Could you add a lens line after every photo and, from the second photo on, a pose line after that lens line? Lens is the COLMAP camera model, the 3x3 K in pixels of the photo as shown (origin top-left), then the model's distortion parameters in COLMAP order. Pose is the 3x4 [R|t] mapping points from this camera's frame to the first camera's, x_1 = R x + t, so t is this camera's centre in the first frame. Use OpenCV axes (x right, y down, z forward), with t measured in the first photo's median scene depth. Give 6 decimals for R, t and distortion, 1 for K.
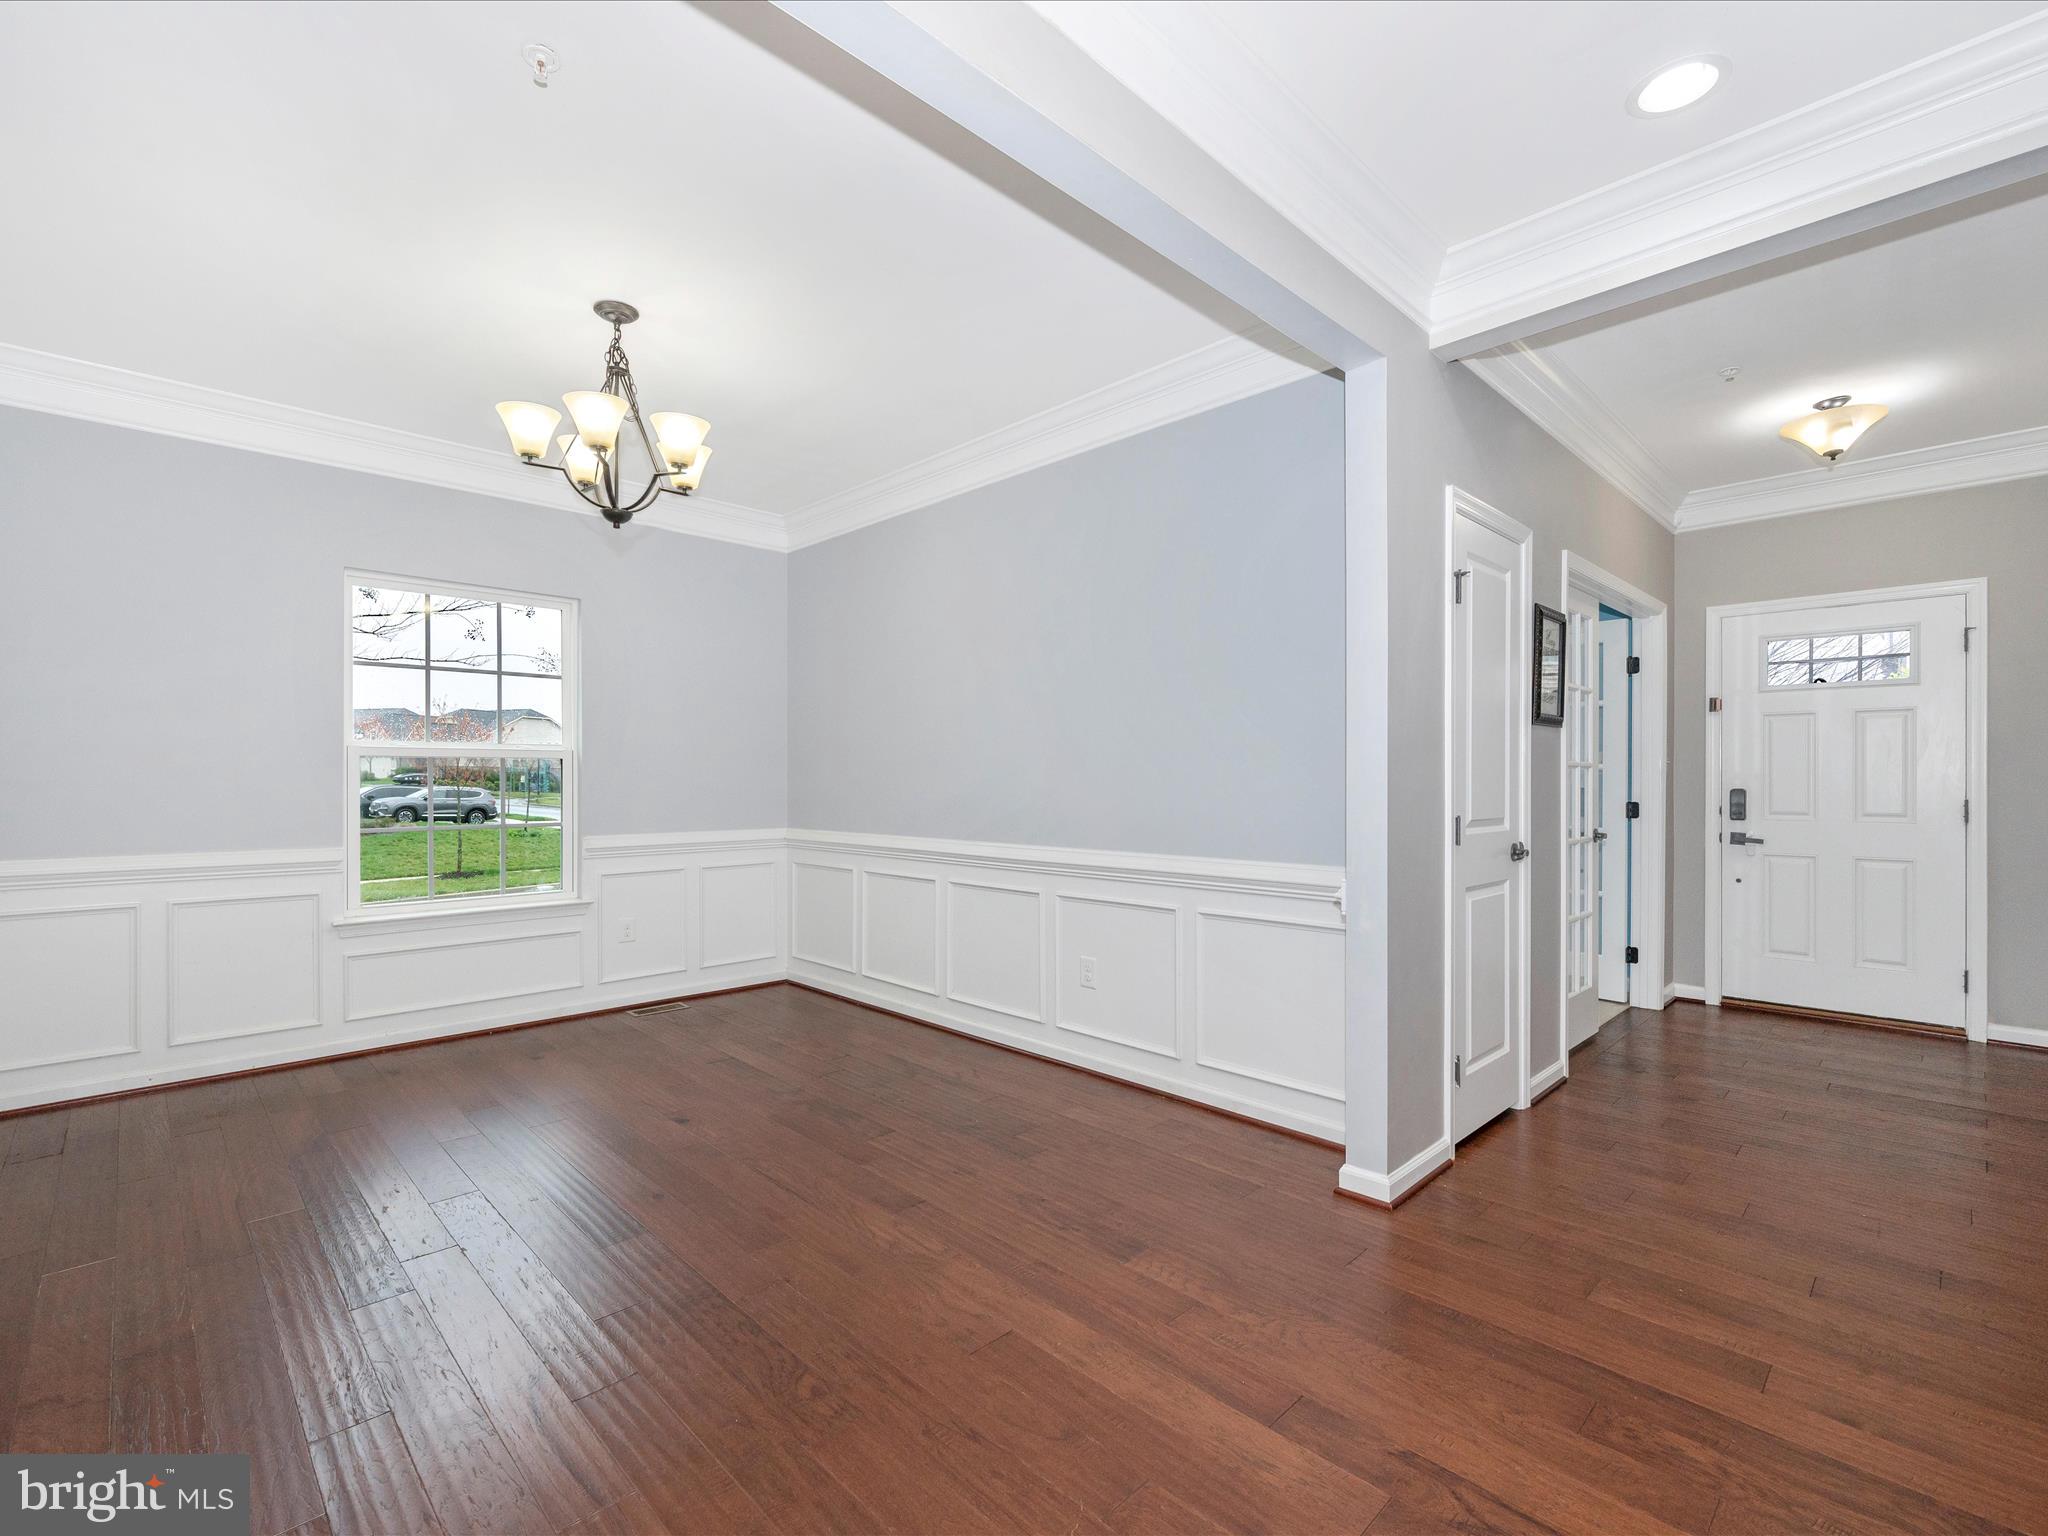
lens RADIAL K [[917.3, 0, 1036.0], [0, 917.3, 777.0], [0, 0, 1]] dist [0.000972, 0.000028]
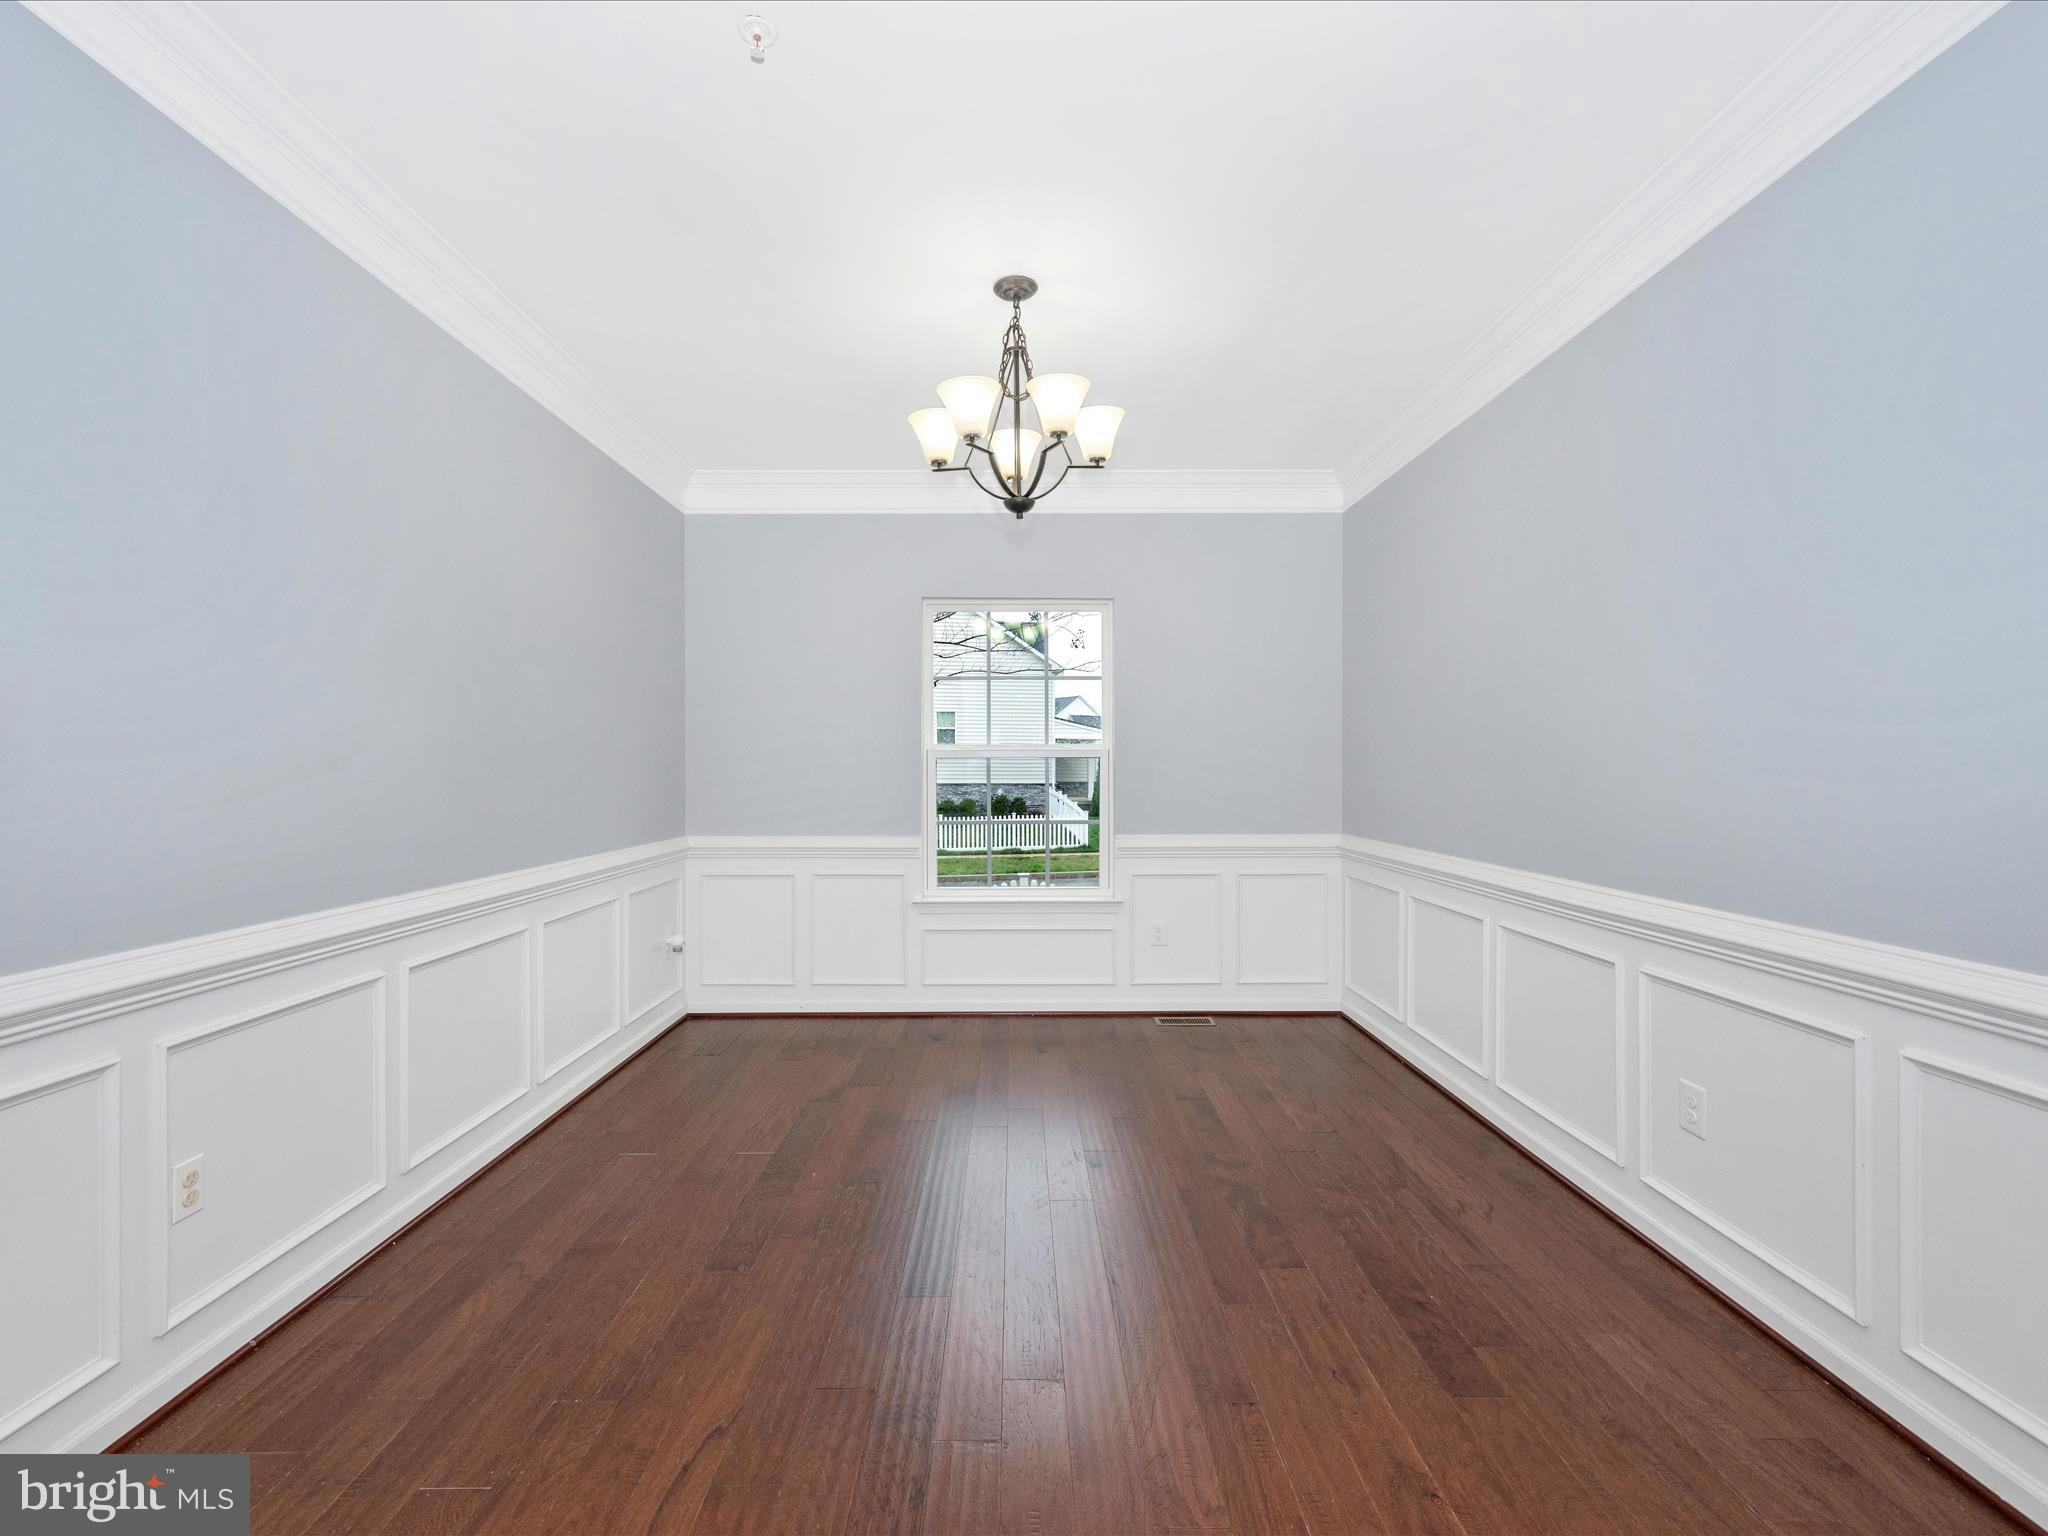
lens RADIAL K [[917.3, 0, 1016.6], [0, 917.3, 771.8], [0, 0, 1]] dist [0.000972, 0.000028]
pose [[0.716872, 0.002908, -0.697199, 0.150548], [0.002306, 0.999976, 0.006541, -0.013414], [0.697201, -0.006297, 0.716848, 0.244639]]
